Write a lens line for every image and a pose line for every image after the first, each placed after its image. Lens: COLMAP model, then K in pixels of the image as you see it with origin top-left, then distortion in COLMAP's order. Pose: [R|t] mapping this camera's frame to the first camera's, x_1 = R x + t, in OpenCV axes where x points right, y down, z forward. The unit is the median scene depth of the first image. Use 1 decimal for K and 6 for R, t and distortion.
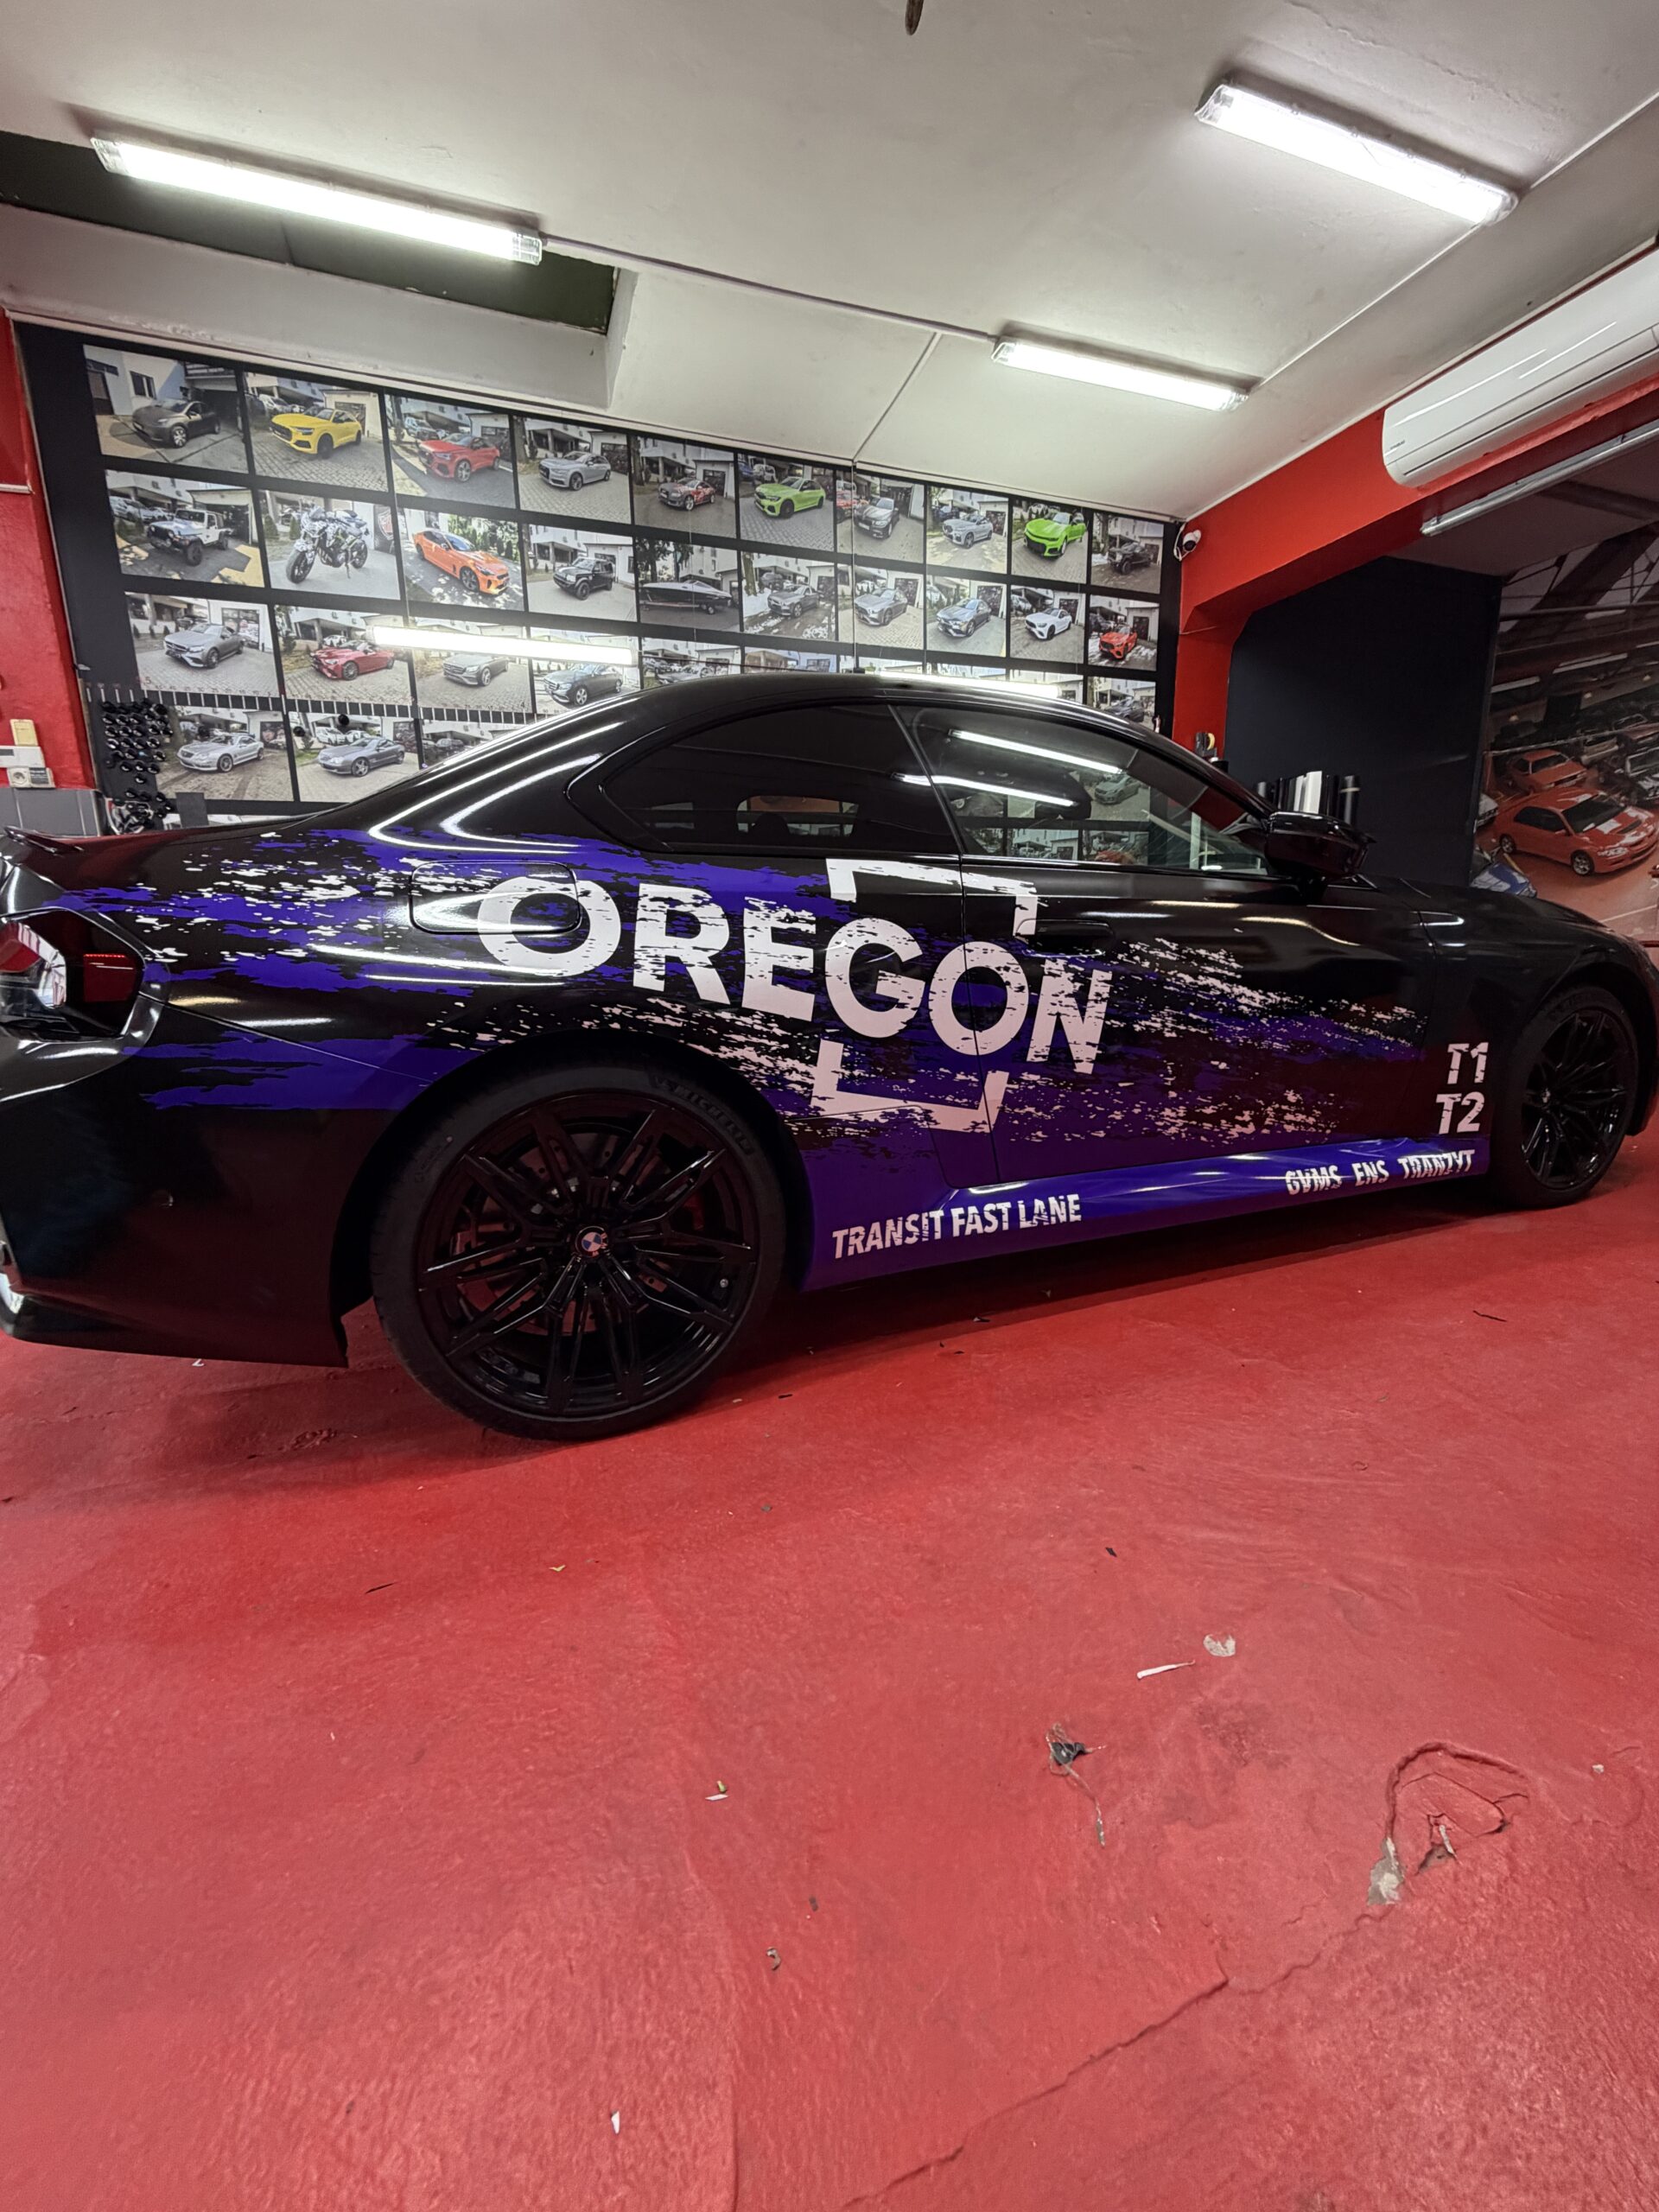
lens RADIAL K [[890.0, 0, 832.5], [0, 890.0, 1103.4], [0, 0, 1]] dist [-0.000953, -0.000908]
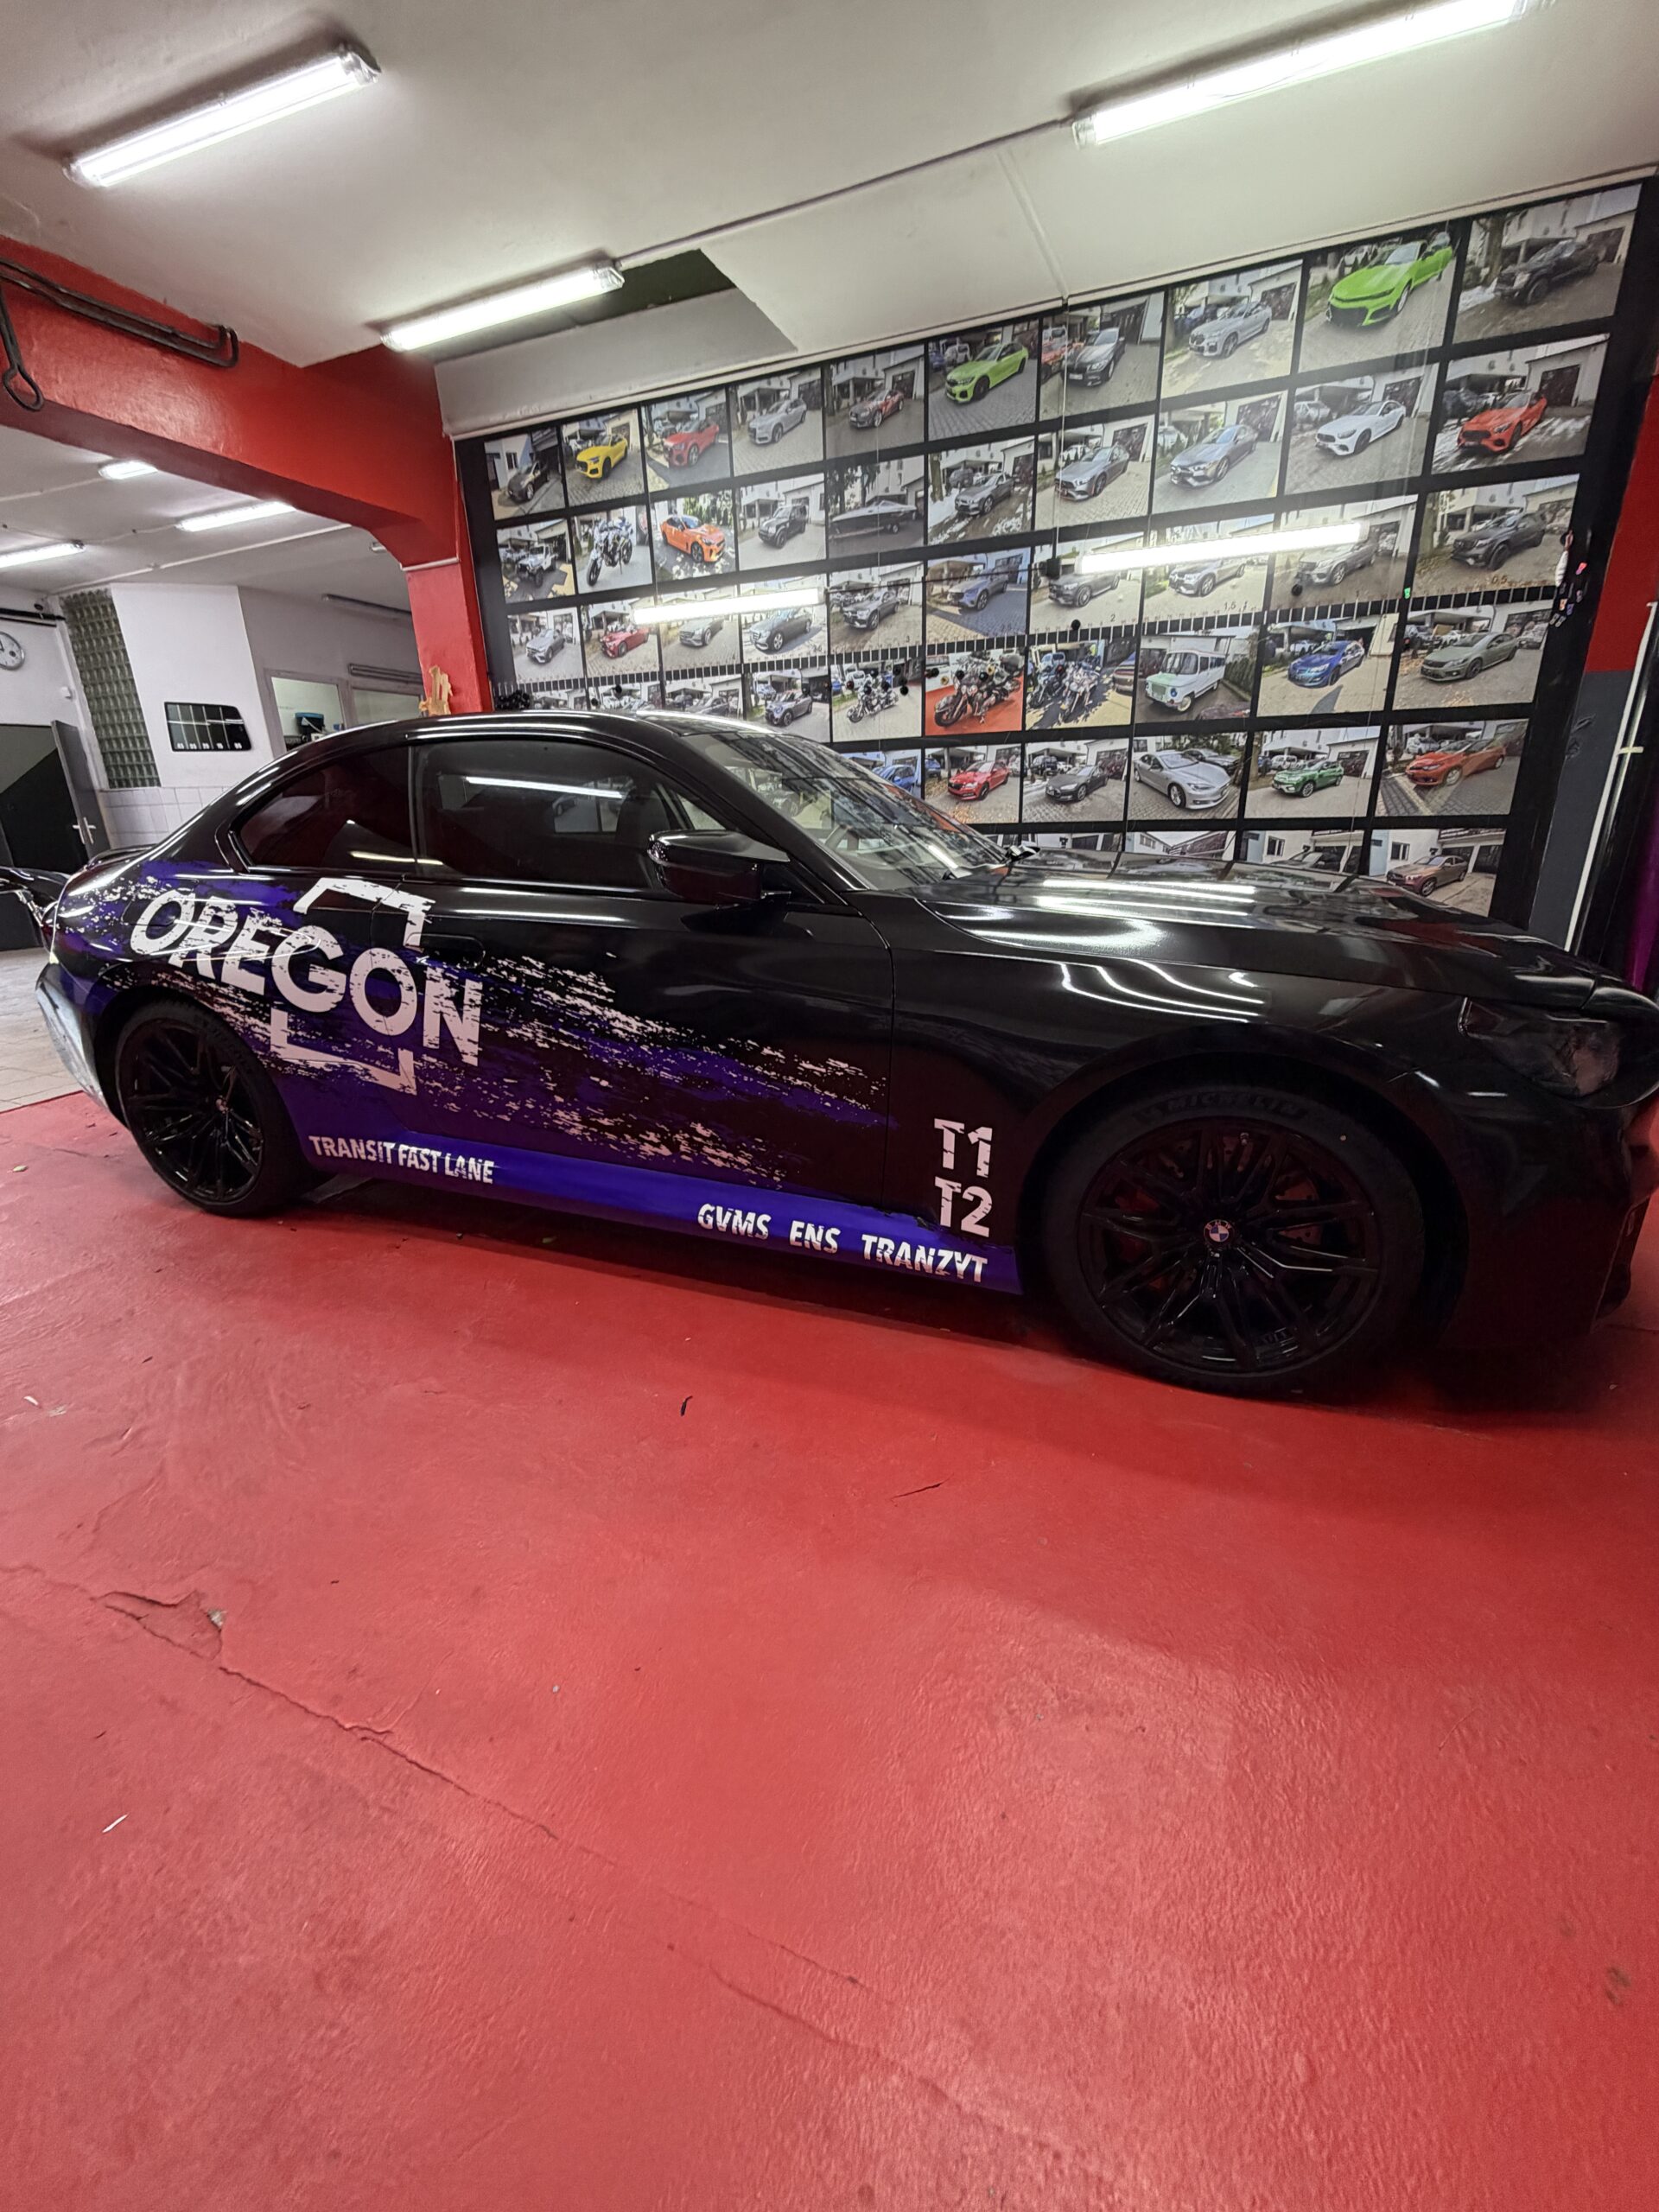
lens RADIAL K [[890.0, 0, 834.8], [0, 890.0, 1105.4], [0, 0, 1]] dist [-0.000953, -0.000908]
pose [[0.724341, 0.226088, -0.651318, 0.711040], [-0.127199, 0.972309, 0.196051, -0.137777], [0.677607, -0.059161, 0.733041, 0.226779]]
